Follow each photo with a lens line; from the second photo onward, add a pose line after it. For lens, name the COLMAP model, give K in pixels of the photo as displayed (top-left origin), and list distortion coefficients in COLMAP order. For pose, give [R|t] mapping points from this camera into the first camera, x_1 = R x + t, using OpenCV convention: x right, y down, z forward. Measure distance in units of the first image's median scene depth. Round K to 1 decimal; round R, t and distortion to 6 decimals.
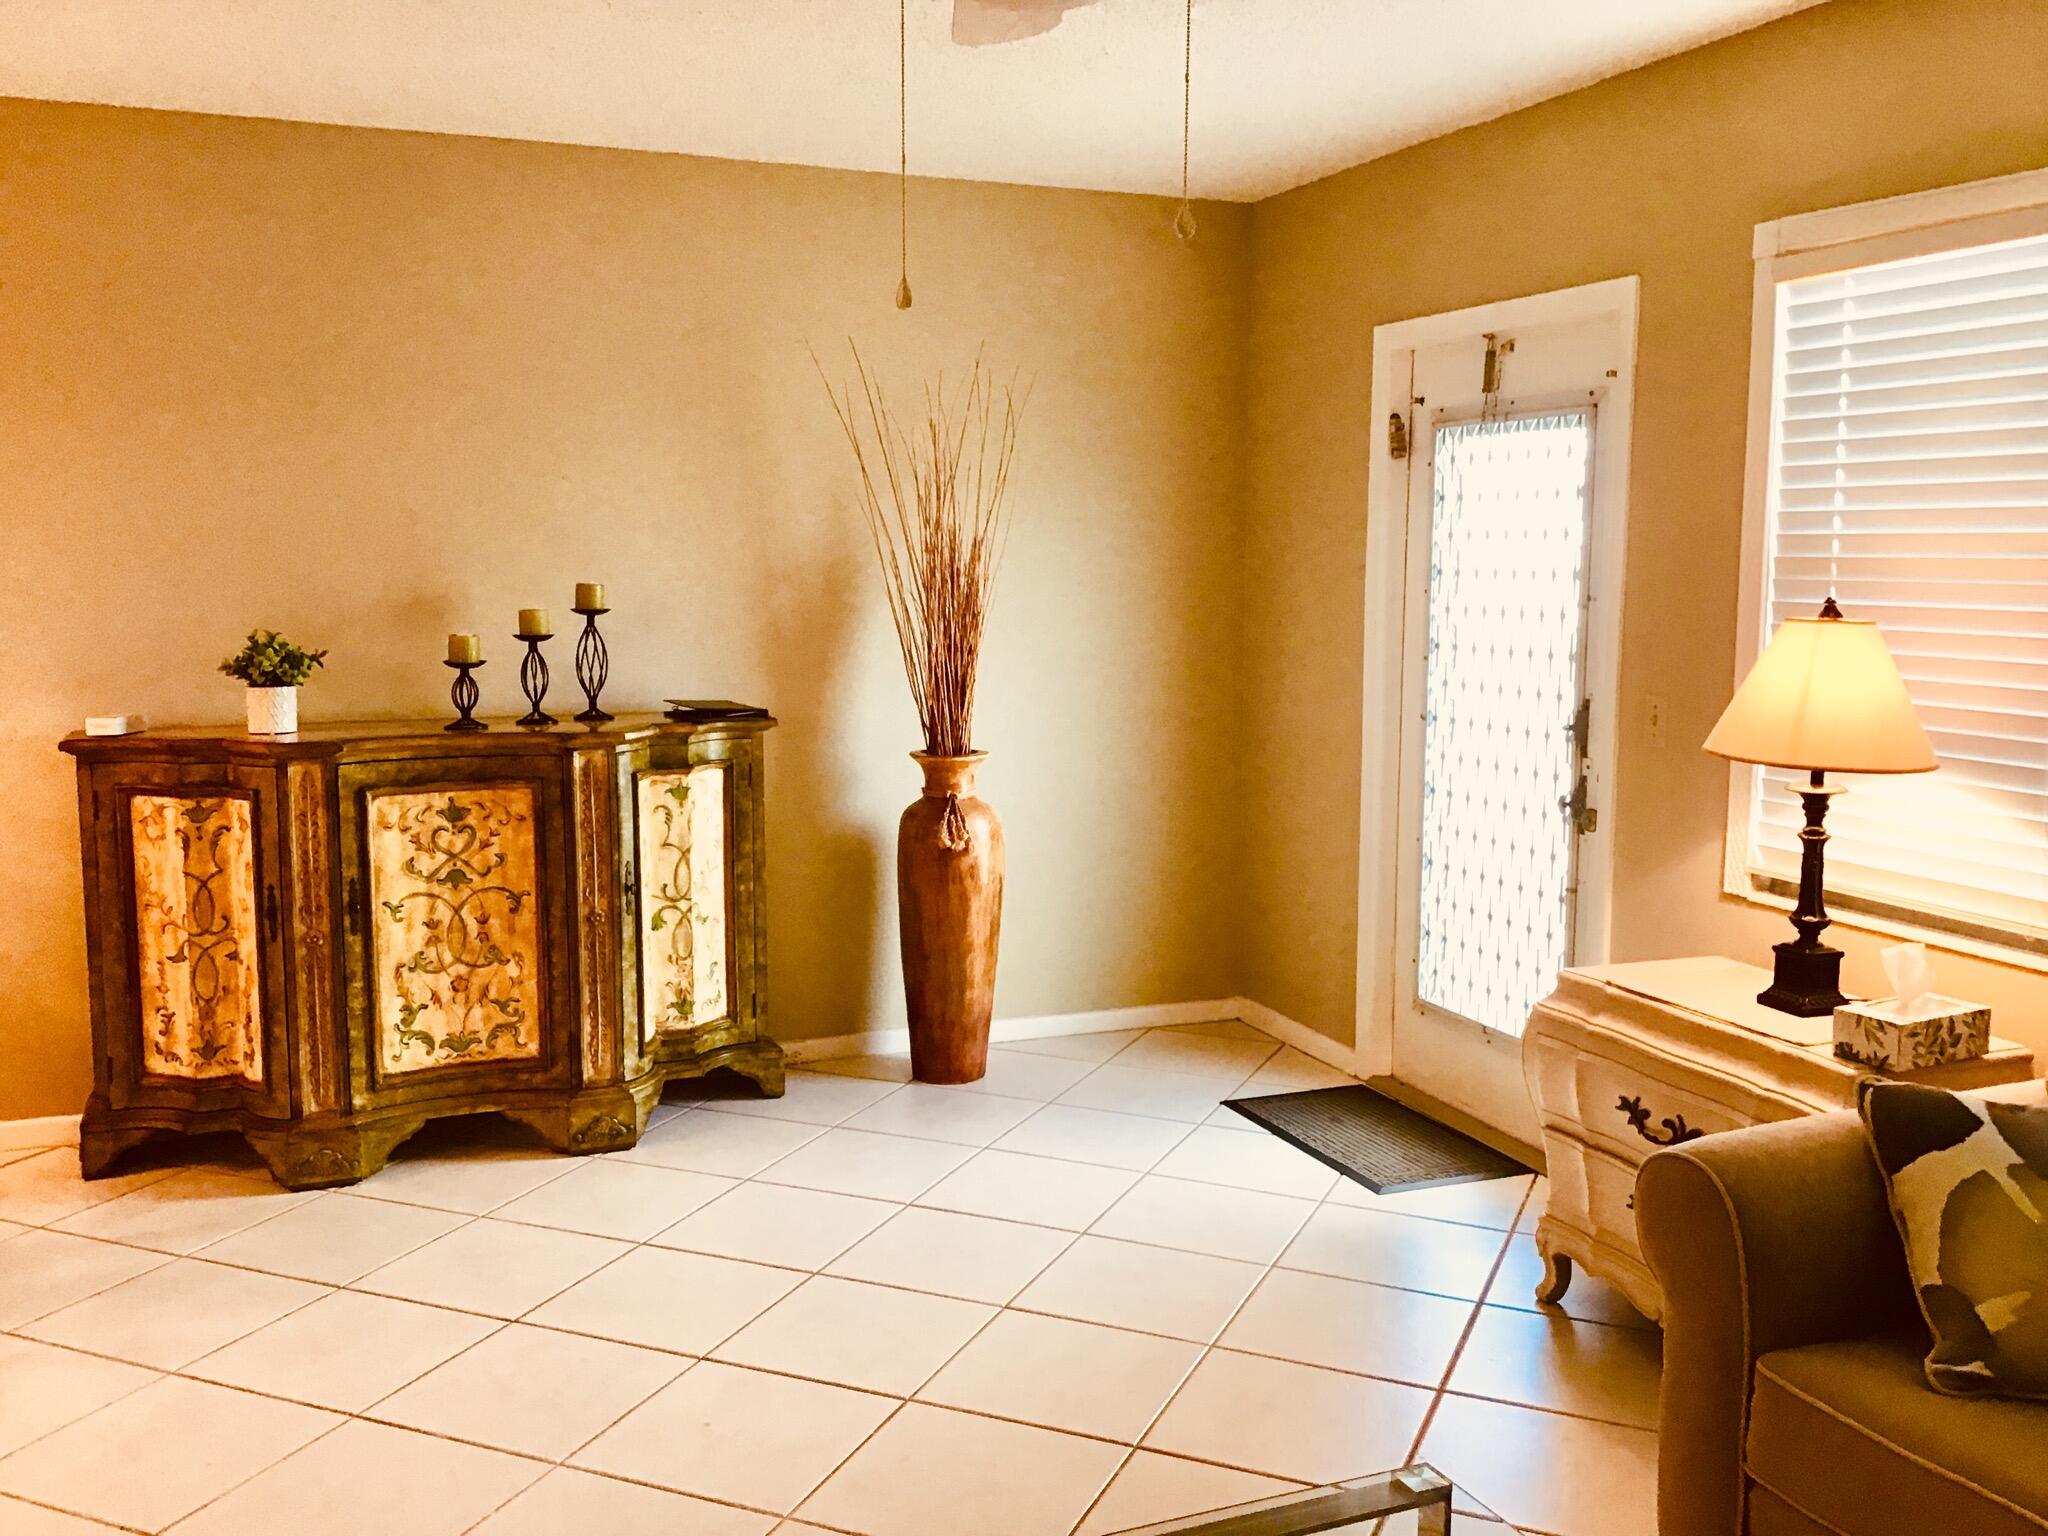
lens RADIAL K [[1818.3, 0, 1033.4], [0, 1818.3, 769.7], [0, 0, 1]] dist [0.095943, -0.165890]
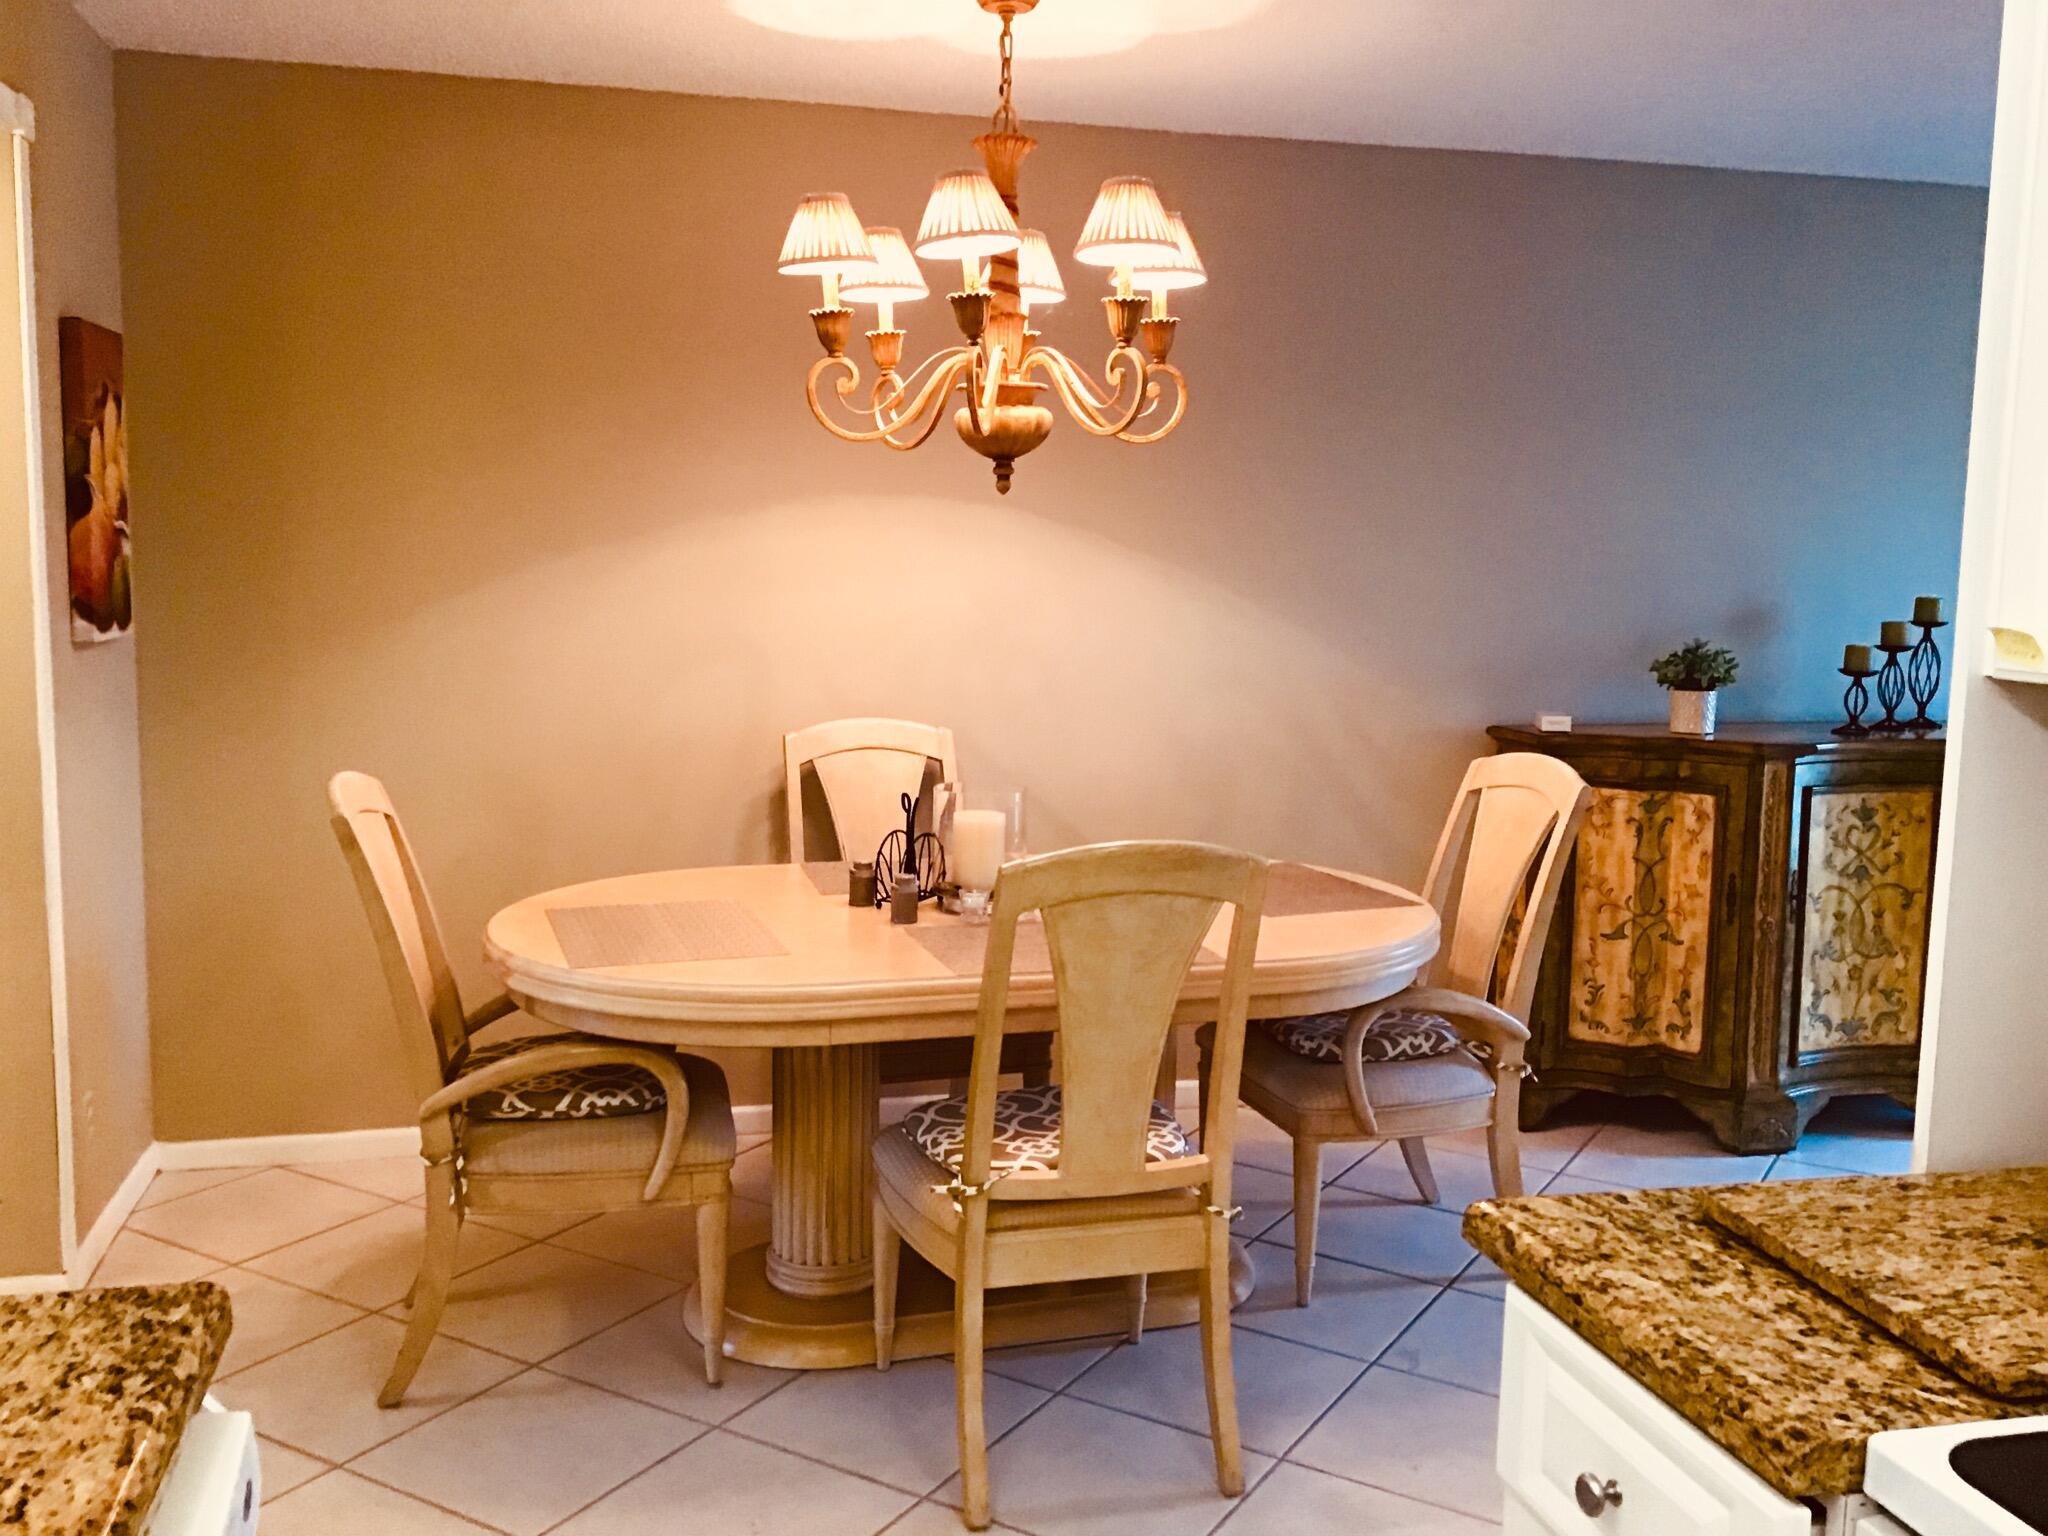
lens RADIAL K [[1818.3, 0, 1031.5], [0, 1818.3, 774.2], [0, 0, 1]] dist [0.095943, -0.165890]
pose [[0.987324, 0.030142, -0.155830, -0.628767], [-0.030055, 0.999544, 0.002917, 0.012691], [0.155847, 0.001803, 0.987780, -0.135121]]
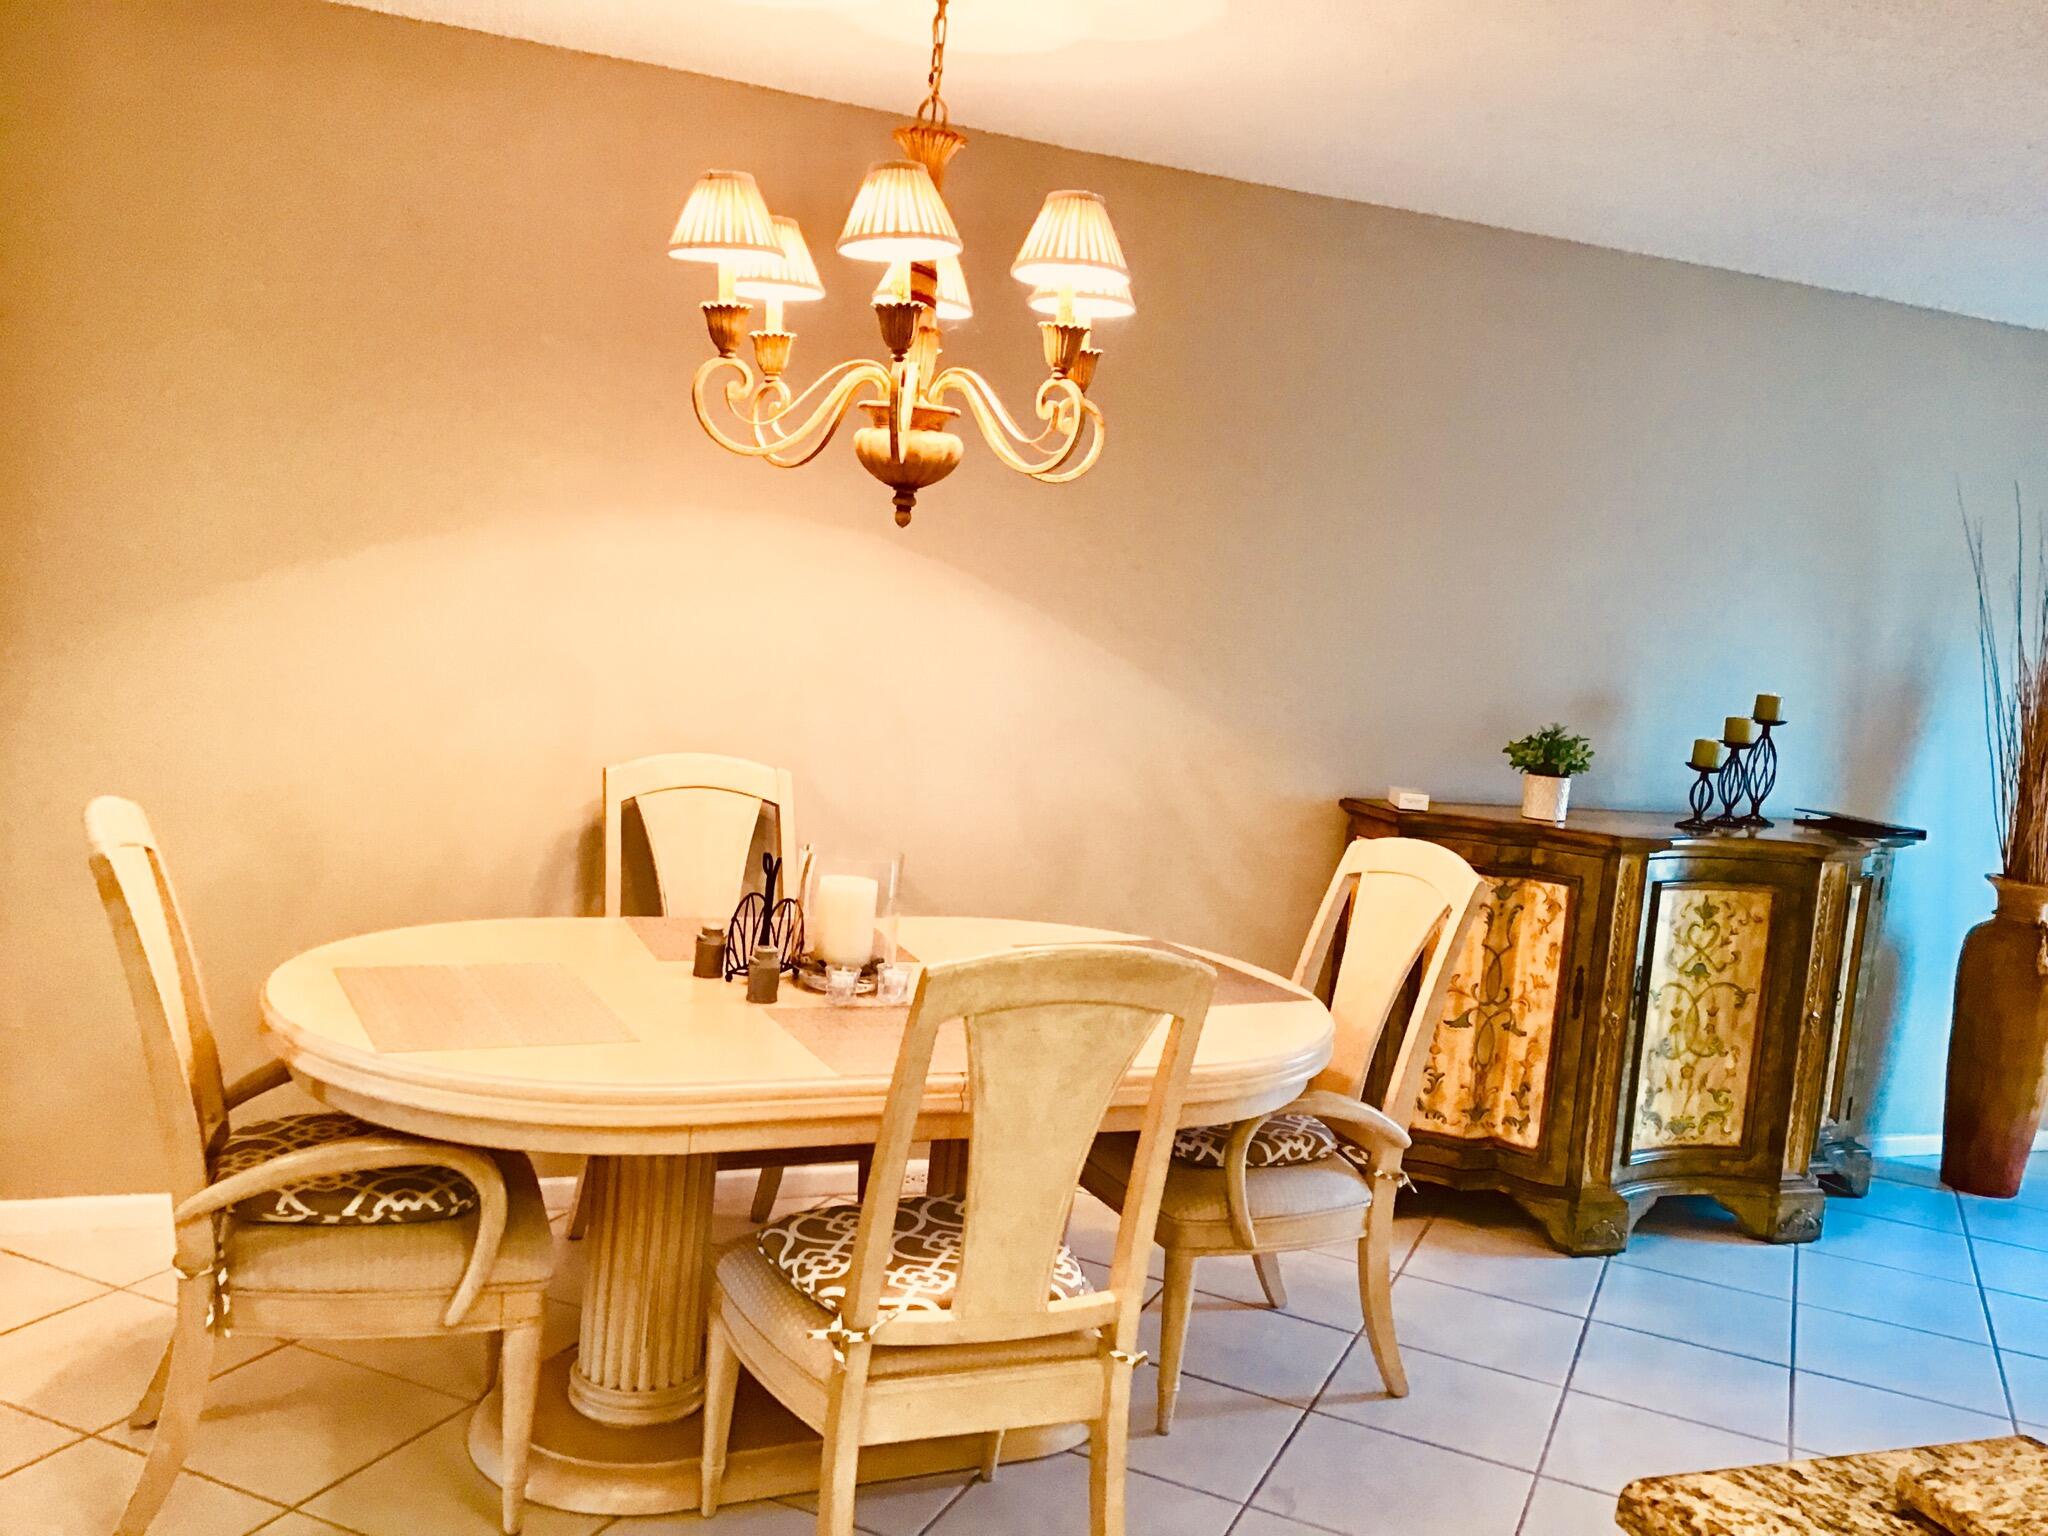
lens RADIAL K [[1818.3, 0, 1028.2], [0, 1818.3, 770.9], [0, 0, 1]] dist [0.095943, -0.165890]
pose [[0.995847, 0.089987, -0.013815, -0.697873], [-0.090199, 0.995802, -0.015586, -0.004457], [0.012354, 0.016767, 0.999783, -0.064707]]
